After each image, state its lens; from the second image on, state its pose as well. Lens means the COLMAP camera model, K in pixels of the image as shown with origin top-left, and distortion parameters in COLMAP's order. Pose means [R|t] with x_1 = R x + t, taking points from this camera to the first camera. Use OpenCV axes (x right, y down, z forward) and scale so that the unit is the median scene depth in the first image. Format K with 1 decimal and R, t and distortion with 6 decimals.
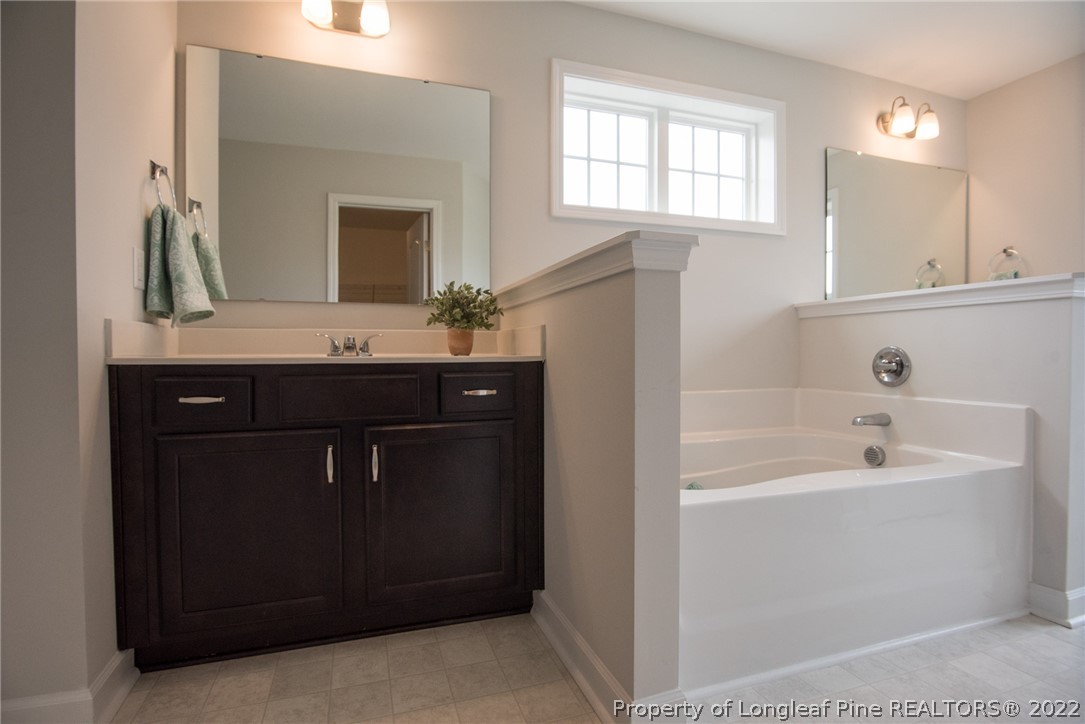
lens RADIAL K [[537.9, 0, 528.4], [0, 537.9, 364.1], [0, 0, 1]] dist [-0.017000, -0.000019]
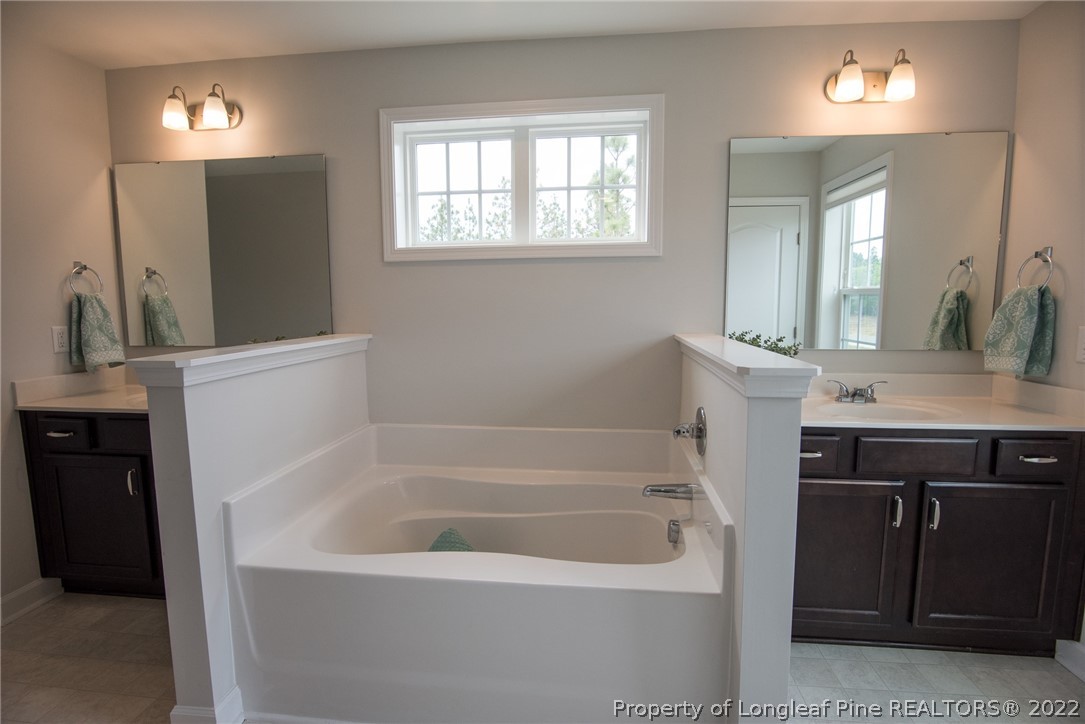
lens RADIAL K [[552.0, 0, 542.5], [0, 552.0, 362.0], [0, 0, 1]] dist [-0.022316, 0.000268]
pose [[0.900544, 0.045357, -0.432393, 0.796433], [-0.002255, 0.995017, 0.099679, -0.181389], [0.434759, -0.088790, 0.896159, 0.128154]]
